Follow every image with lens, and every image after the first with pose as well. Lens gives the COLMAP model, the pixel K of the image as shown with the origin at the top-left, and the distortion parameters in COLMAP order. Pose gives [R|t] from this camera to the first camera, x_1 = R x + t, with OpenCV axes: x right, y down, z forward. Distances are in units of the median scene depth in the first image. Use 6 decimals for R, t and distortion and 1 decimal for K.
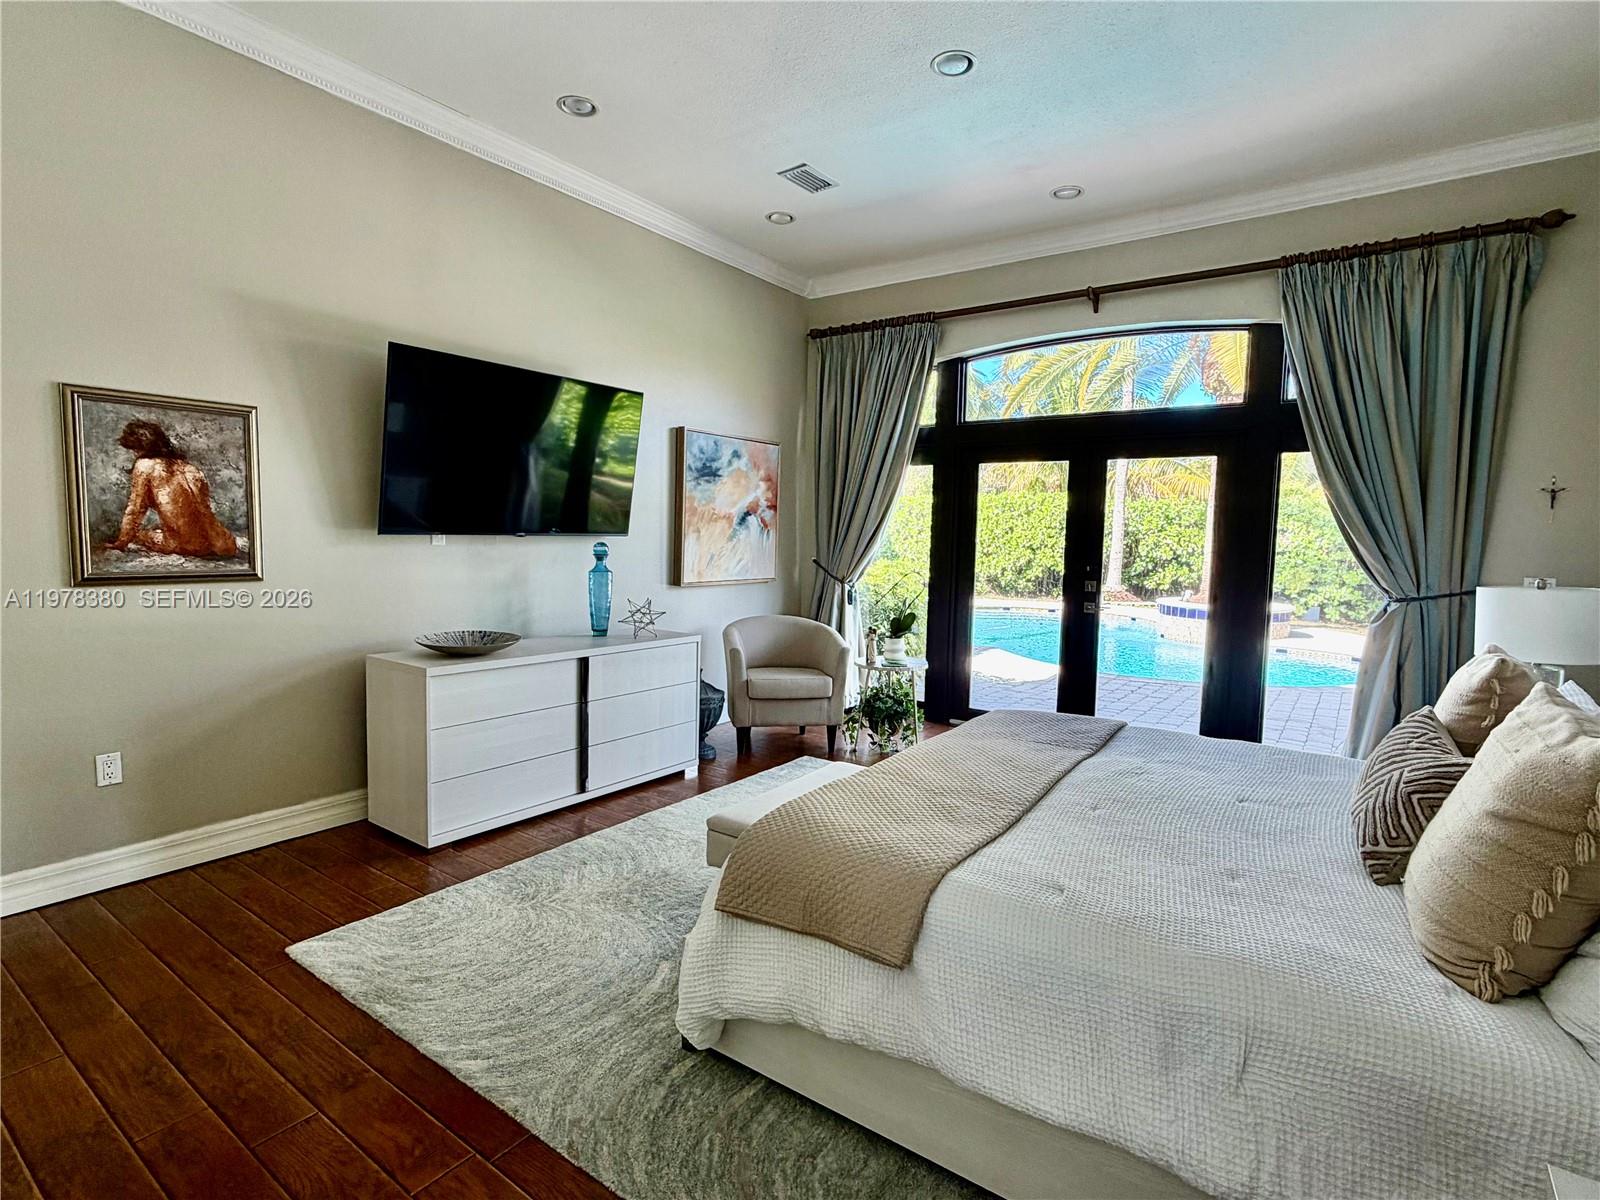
lens RADIAL K [[806.0, 0, 798.2], [0, 806.0, 602.5], [0, 0, 1]] dist [0.000304, 0.000545]
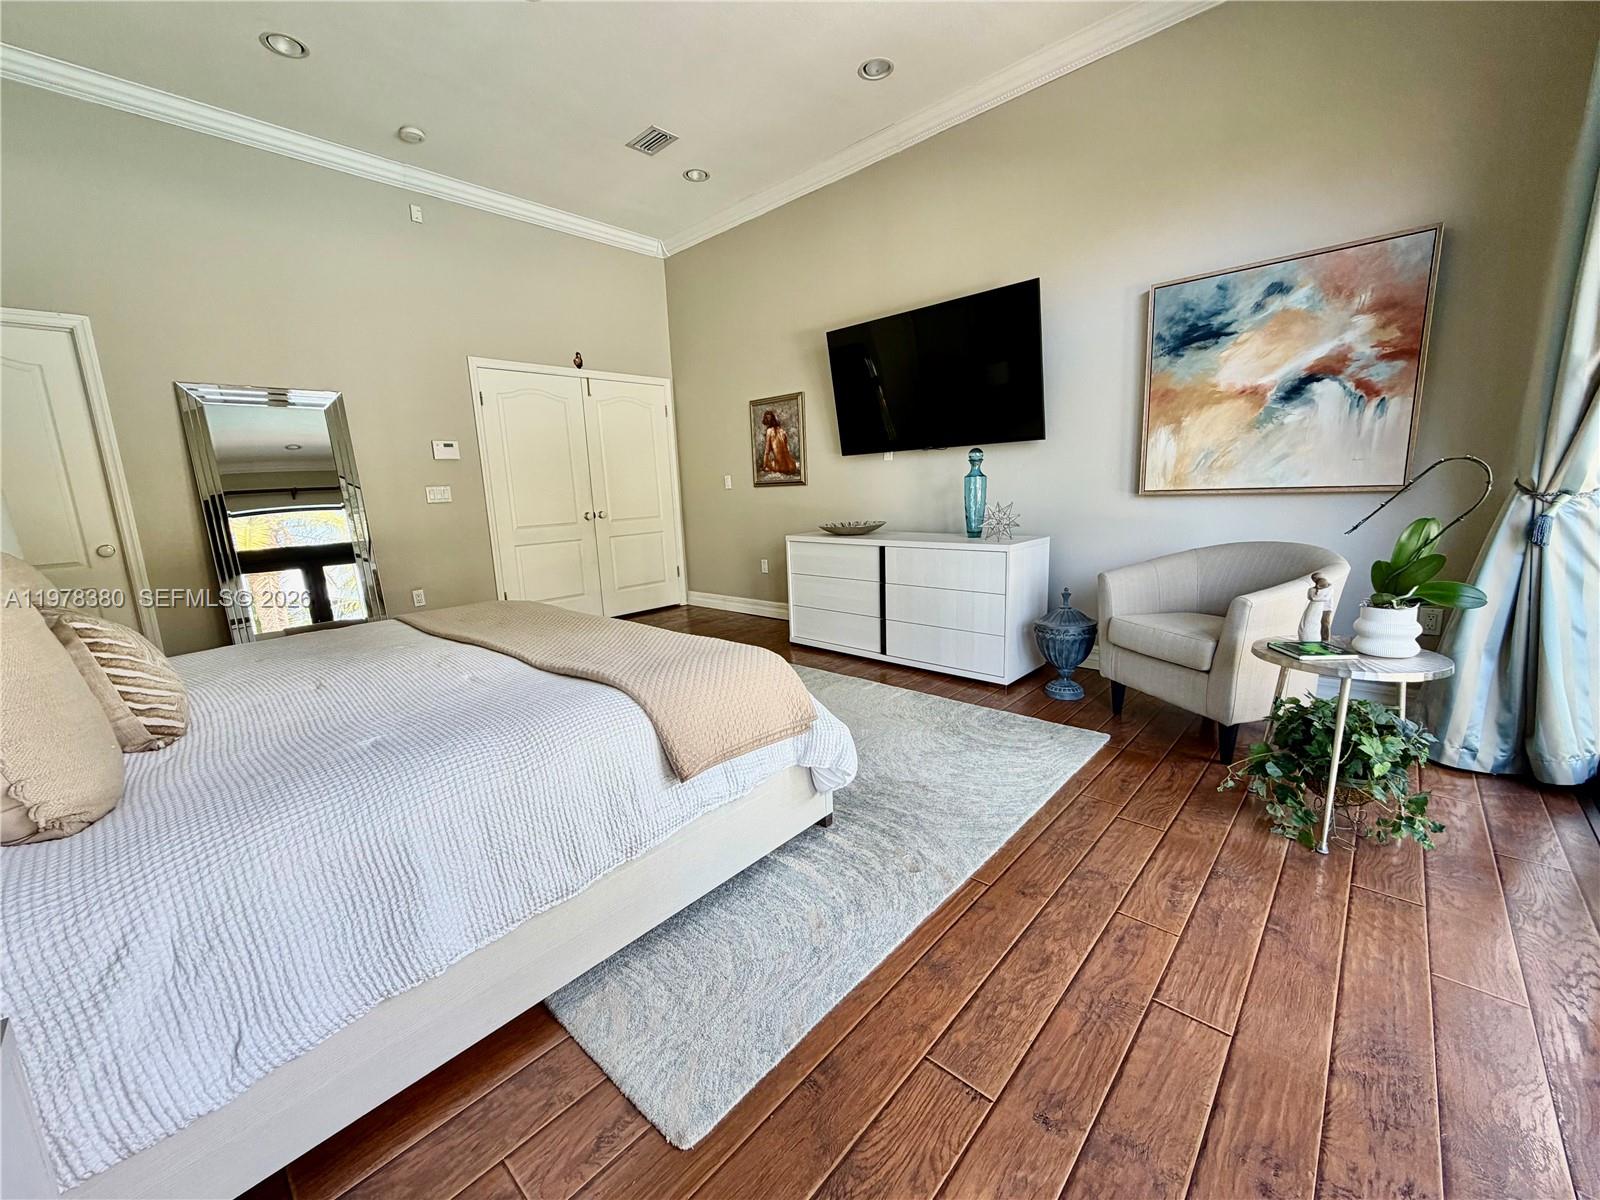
lens RADIAL K [[634.5, 0, 794.5], [0, 634.5, 601.5], [0, 0, 1]] dist [0.000962, -0.000054]
pose [[-0.129631, 0.161534, -0.978316, 0.701204], [-0.049640, 0.984347, 0.169107, -0.006739], [0.990319, 0.070485, -0.119583, 0.961844]]
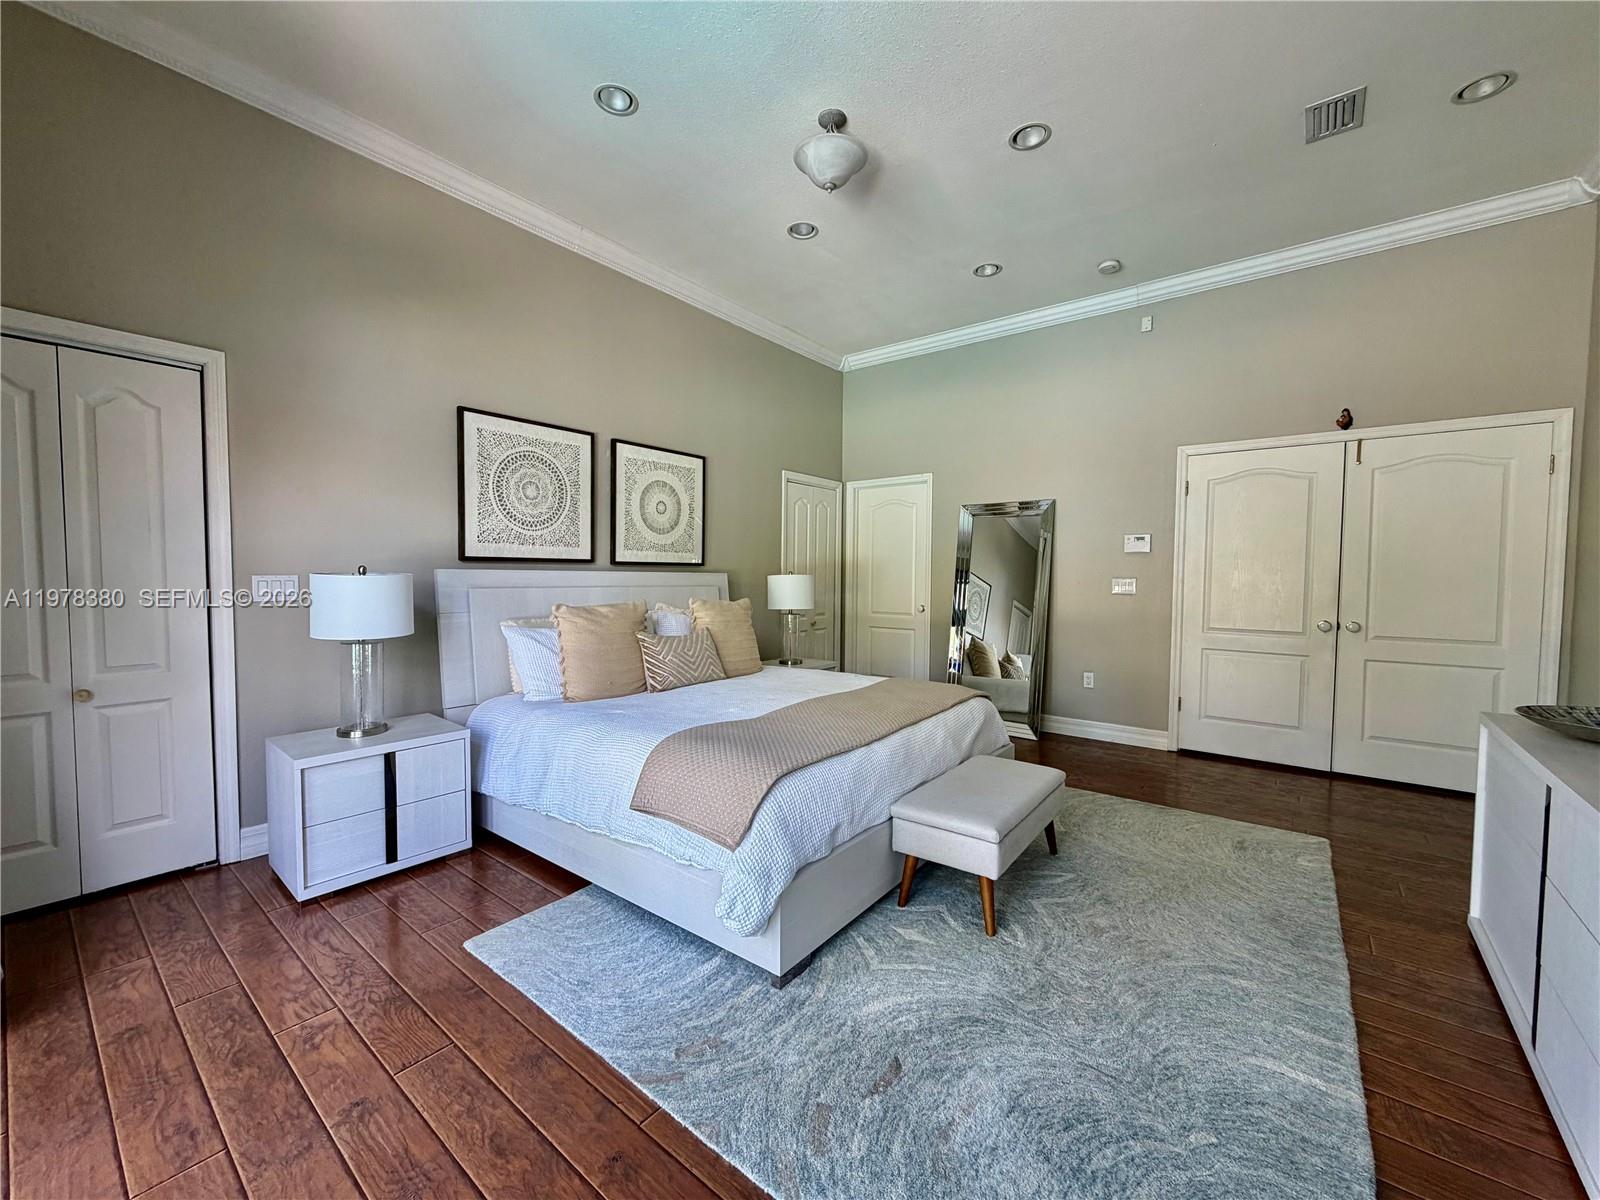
lens RADIAL K [[634.5, 0, 795.1], [0, 634.5, 600.7], [0, 0, 1]] dist [0.000962, -0.000054]
pose [[-0.998251, -0.033228, 0.048896, 0.187911], [-0.026384, 0.990564, 0.134489, -0.085317], [-0.052903, 0.132963, -0.989708, 1.366682]]
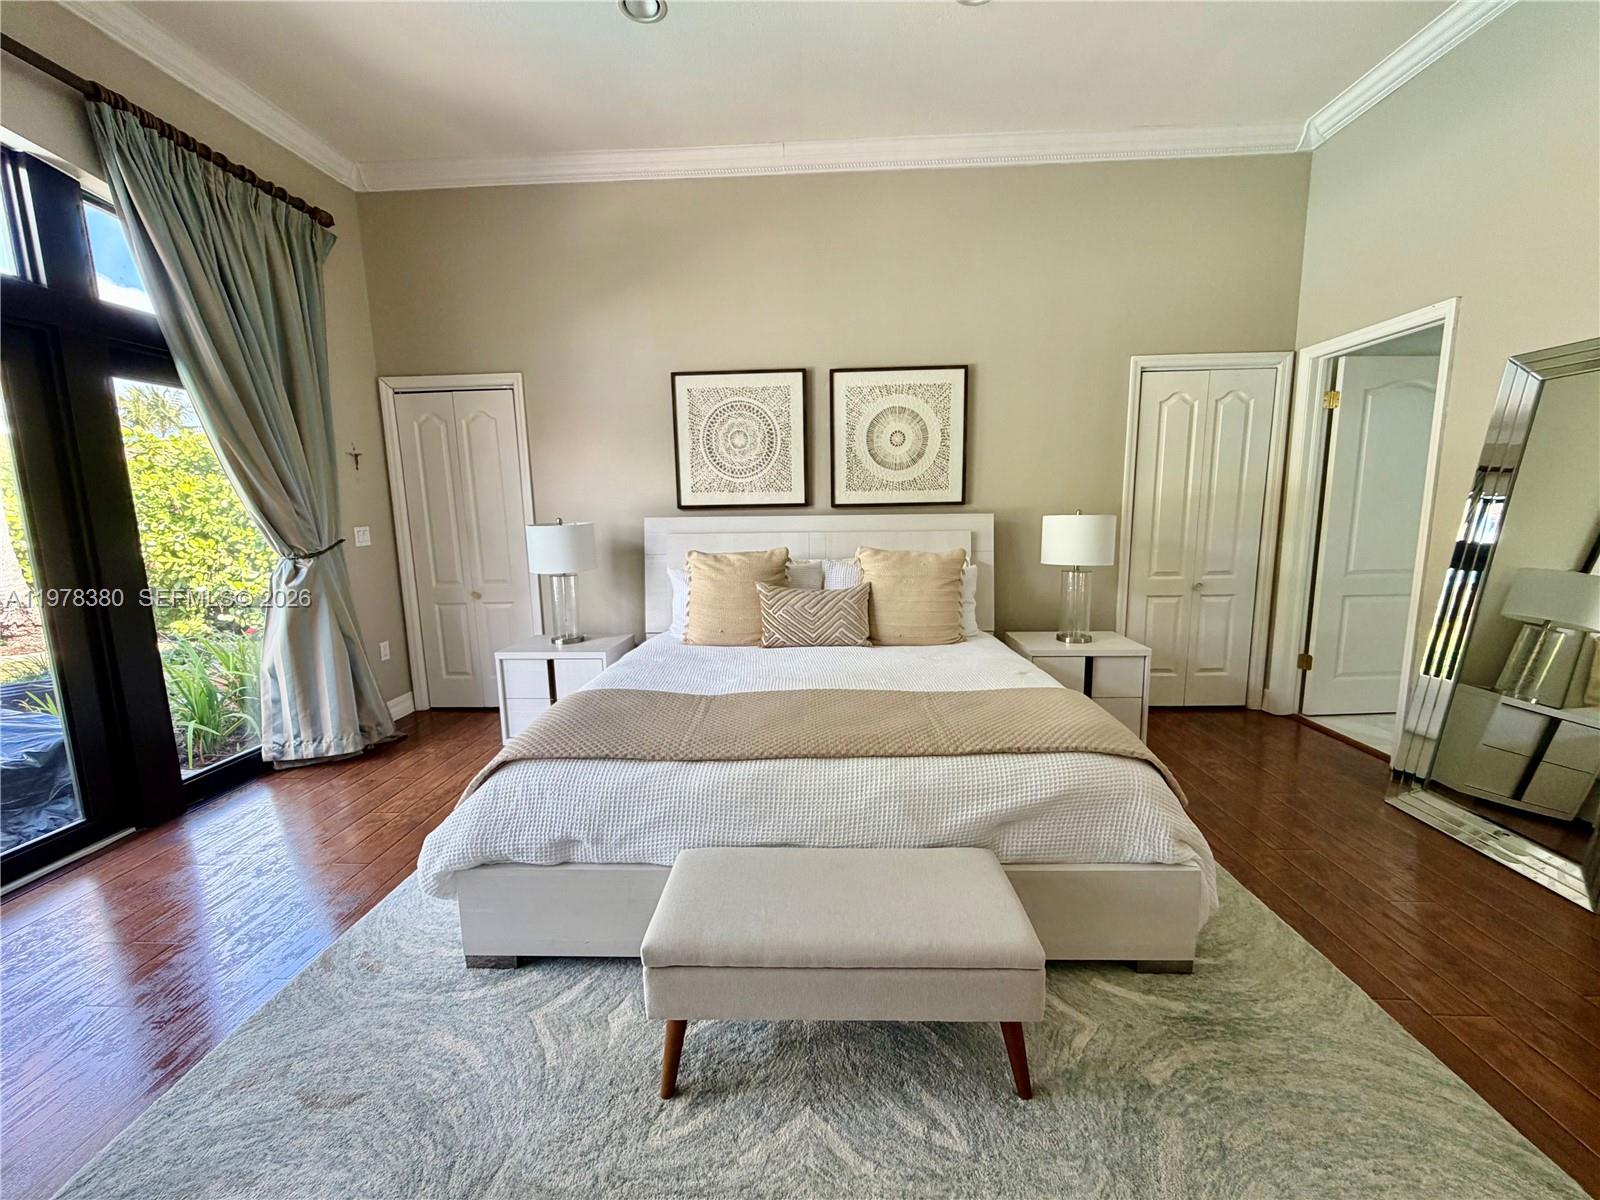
lens RADIAL K [[634.5, 0, 795.8], [0, 634.5, 600.7], [0, 0, 1]] dist [0.000962, -0.000054]
pose [[-0.543429, -0.137279, 0.828154, -0.253787], [0.081233, 0.973308, 0.214645, -0.071227], [-0.835515, 0.183918, -0.517773, 0.933055]]
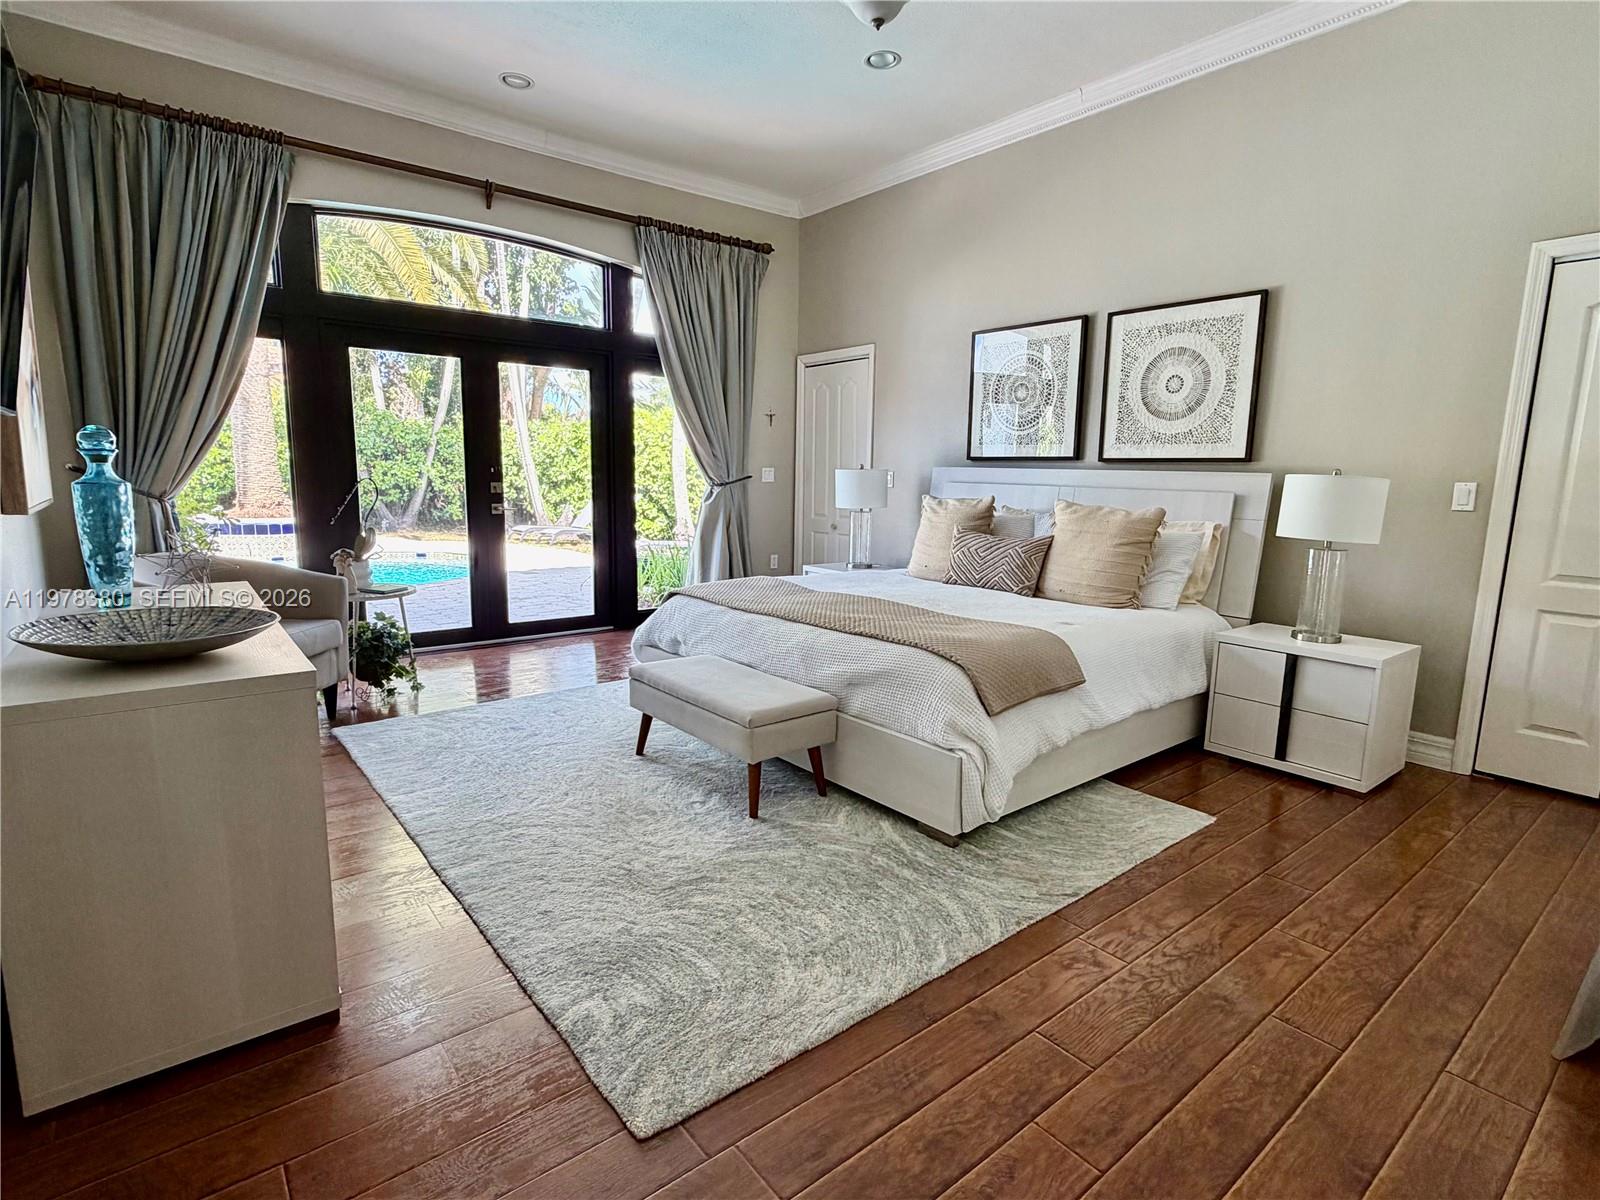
lens RADIAL K [[806.0, 0, 799.5], [0, 806.0, 601.5], [0, 0, 1]] dist [0.000304, 0.000545]
pose [[0.264782, -0.171188, 0.948992, -0.689047], [0.073290, 0.984843, 0.157206, -0.013525], [-0.961519, 0.027927, 0.273315, 0.464564]]
